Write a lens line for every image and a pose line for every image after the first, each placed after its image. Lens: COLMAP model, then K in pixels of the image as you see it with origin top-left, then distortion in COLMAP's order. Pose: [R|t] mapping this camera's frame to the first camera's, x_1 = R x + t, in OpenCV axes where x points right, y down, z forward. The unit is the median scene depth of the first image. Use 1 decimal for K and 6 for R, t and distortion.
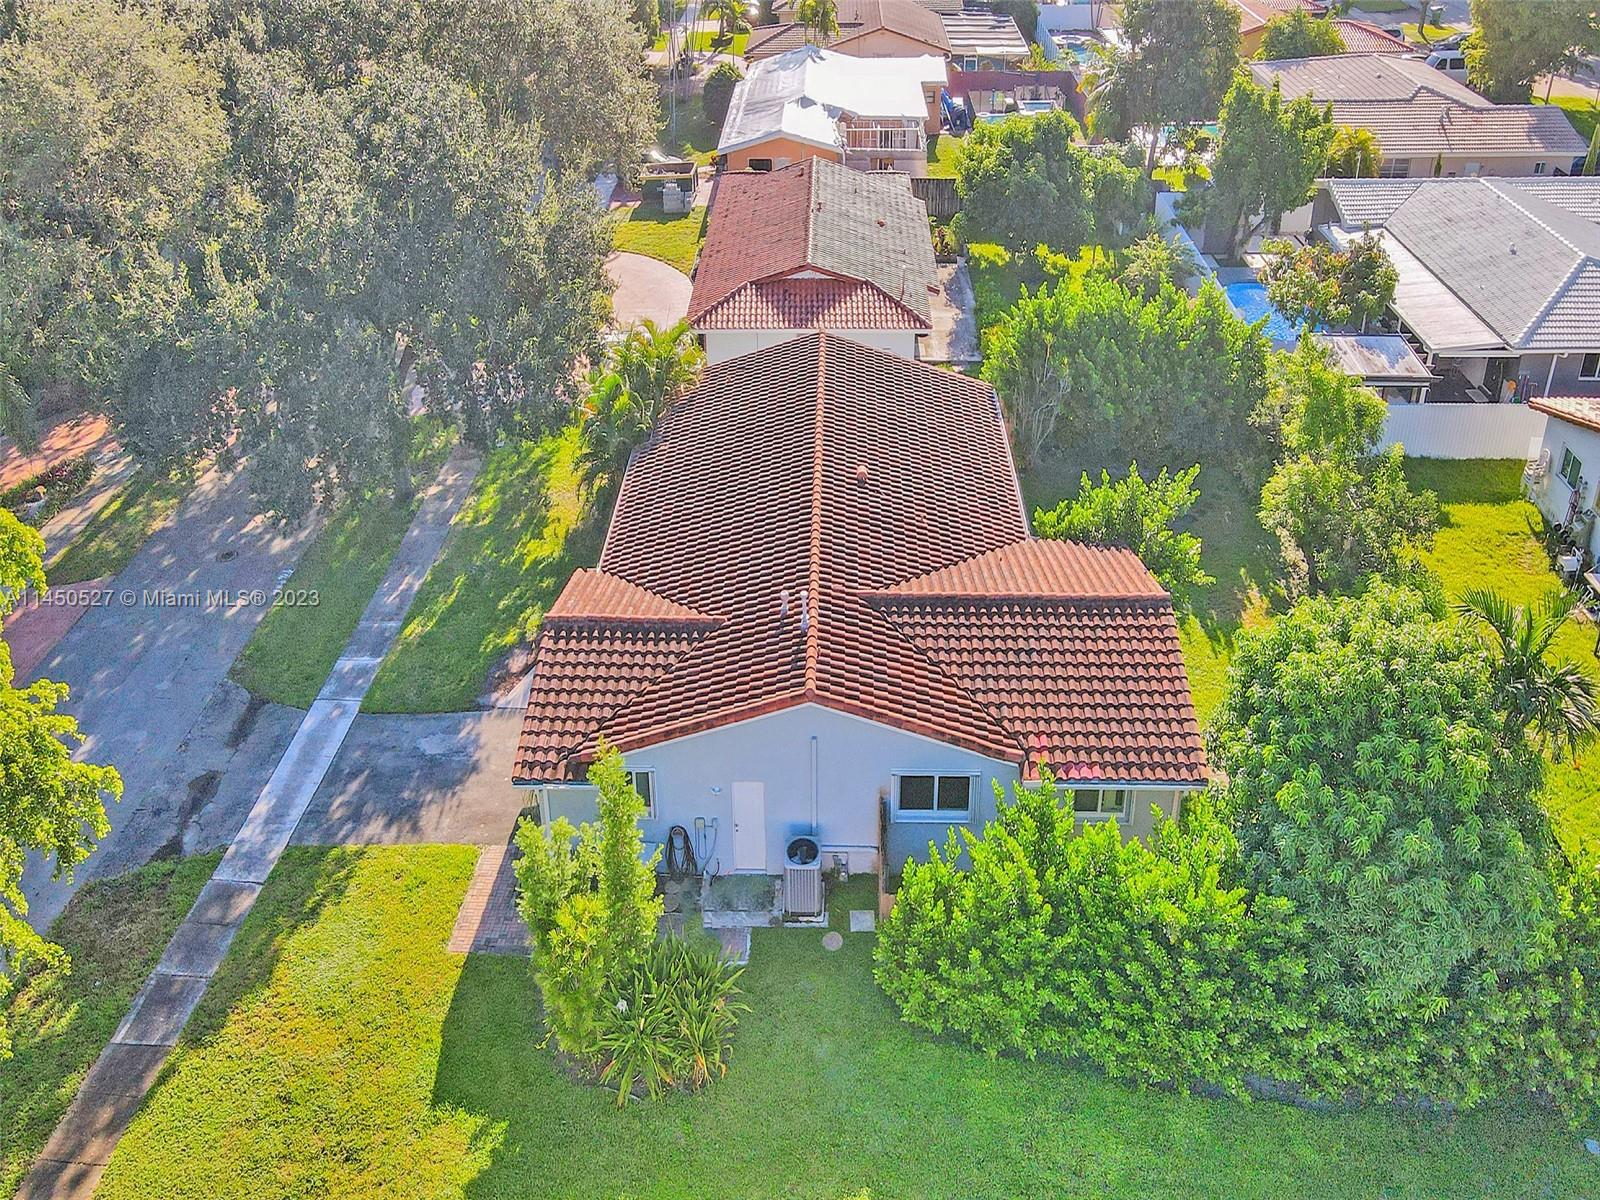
lens RADIAL K [[1116.1, 0, 797.8], [0, 1116.1, 529.2], [0, 0, 1]] dist [0.004065, 0.003318]
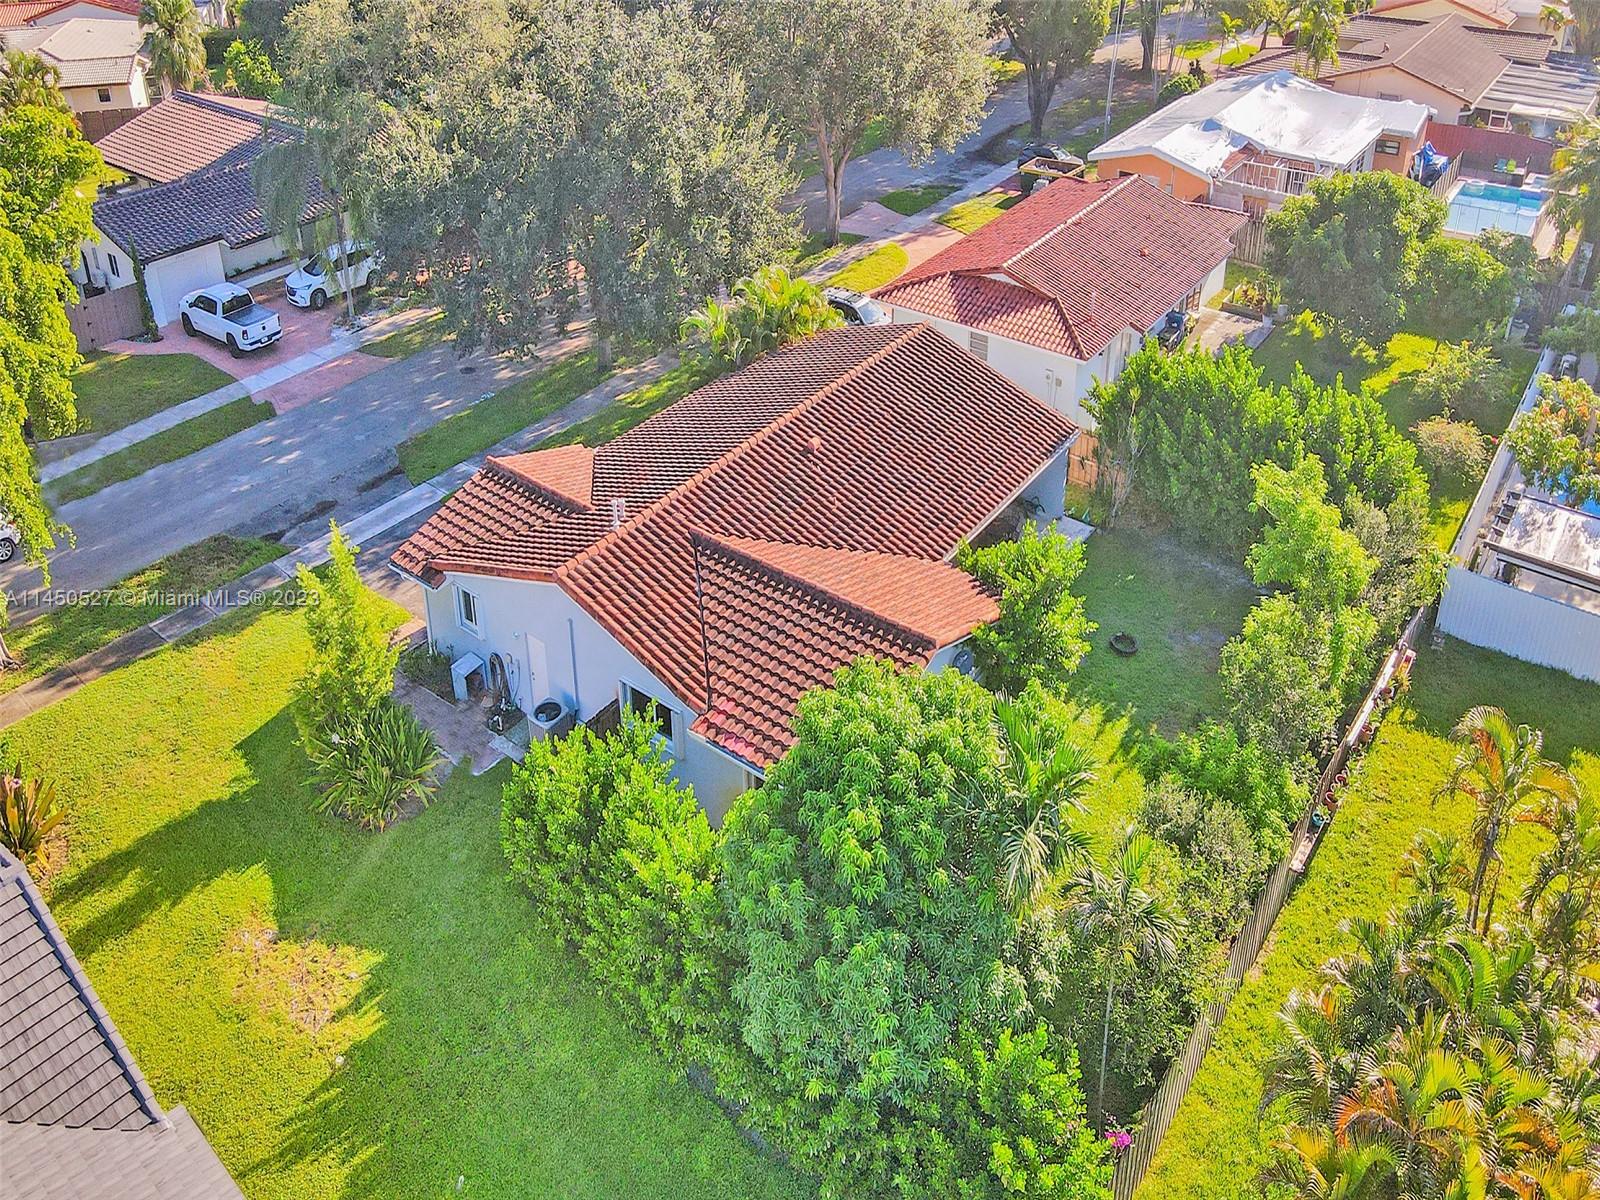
lens RADIAL K [[1117.8, 0, 800.2], [0, 1117.8, 497.2], [0, 0, 1]] dist [-0.004761, -0.000746]
pose [[0.818569, 0.331473, -0.469116, 0.637659], [-0.337934, 0.938308, 0.073332, -0.086889], [0.464483, 0.098503, 0.880087, 0.074265]]
